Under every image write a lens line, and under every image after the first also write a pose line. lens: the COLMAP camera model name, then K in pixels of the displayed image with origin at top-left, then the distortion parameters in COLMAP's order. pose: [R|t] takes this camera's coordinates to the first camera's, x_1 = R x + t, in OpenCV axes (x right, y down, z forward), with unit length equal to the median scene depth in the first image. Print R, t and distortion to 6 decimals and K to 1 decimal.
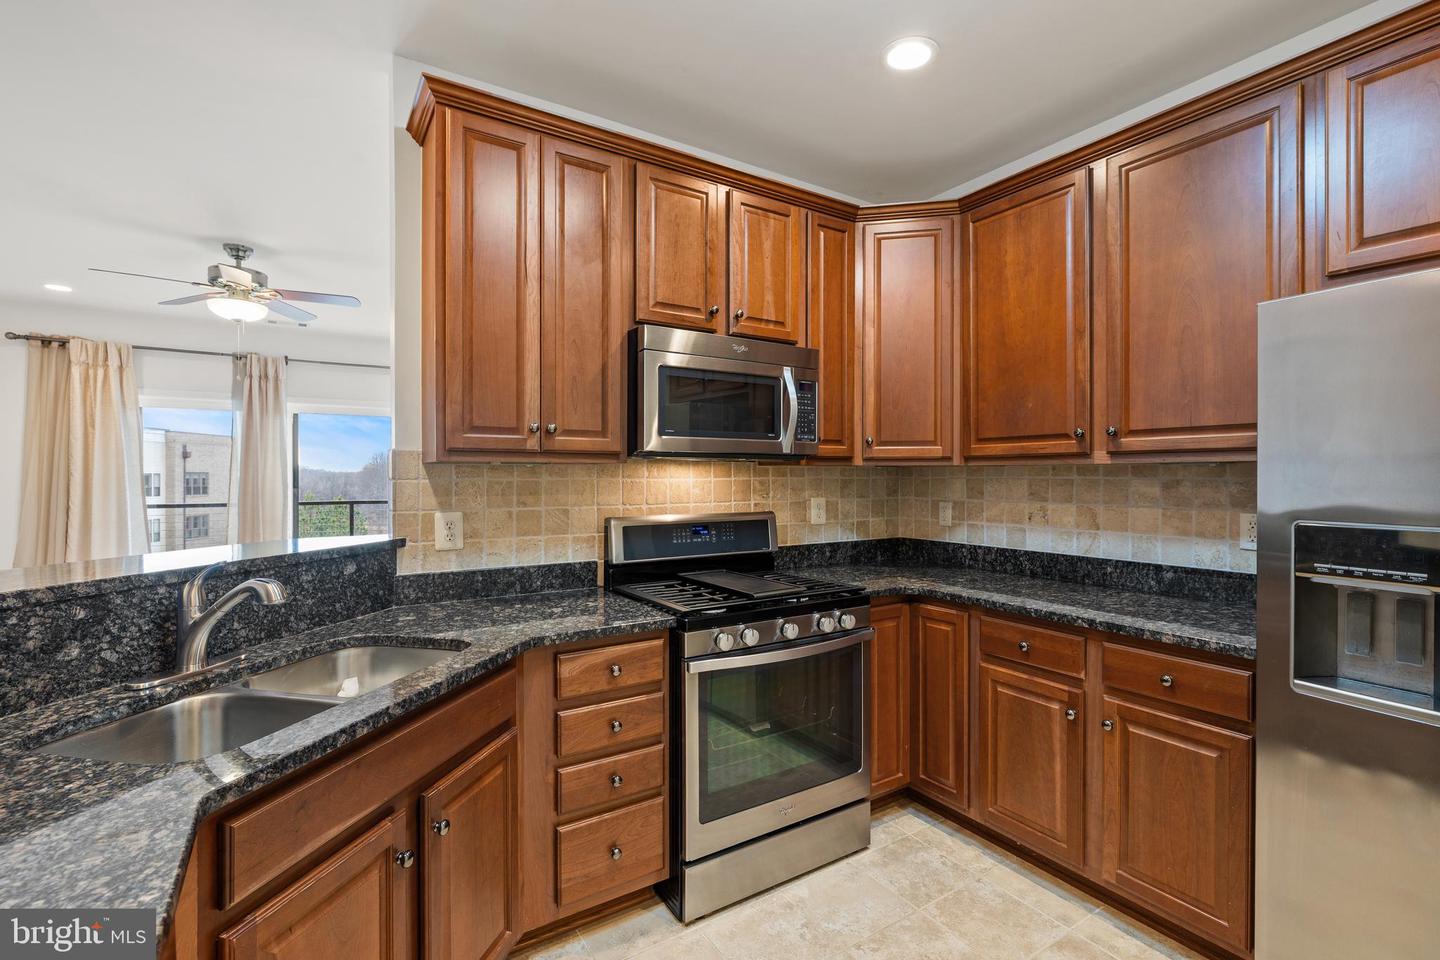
lens RADIAL K [[652.5, 0, 729.4], [0, 652.5, 481.8], [0, 0, 1]] dist [-0.003647, 0.000168]
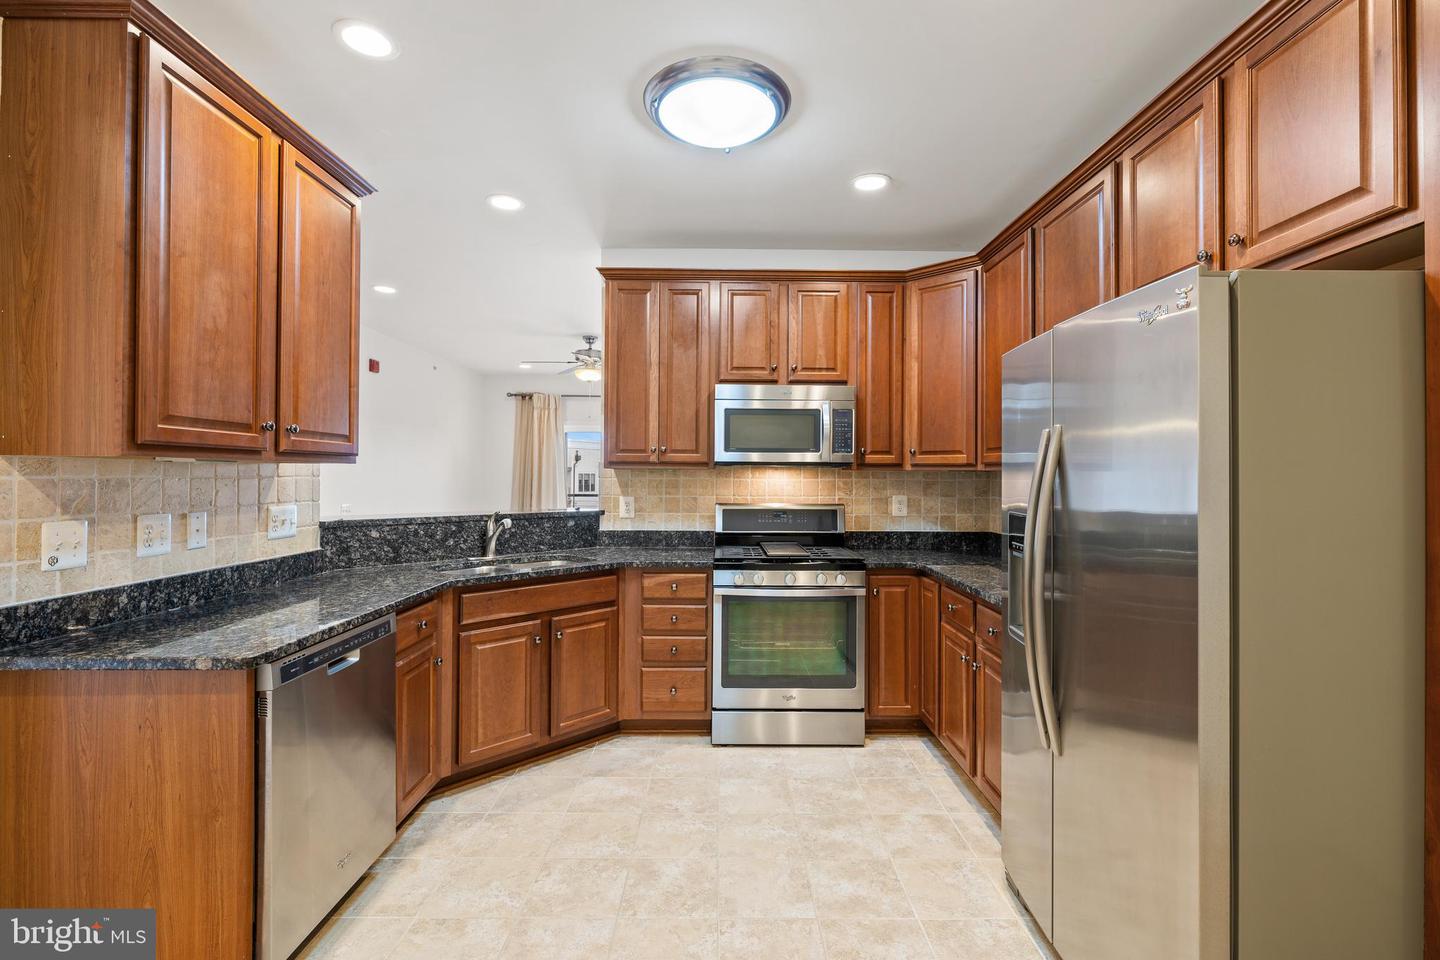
lens RADIAL K [[649.7, 0, 731.2], [0, 649.7, 475.8], [0, 0, 1]] dist [-0.004376, 0.001647]
pose [[0.845575, 0.005264, -0.533830, 0.684905], [-0.011889, 0.999889, -0.008974, 0.002063], [0.533724, 0.013935, 0.845544, -0.312718]]
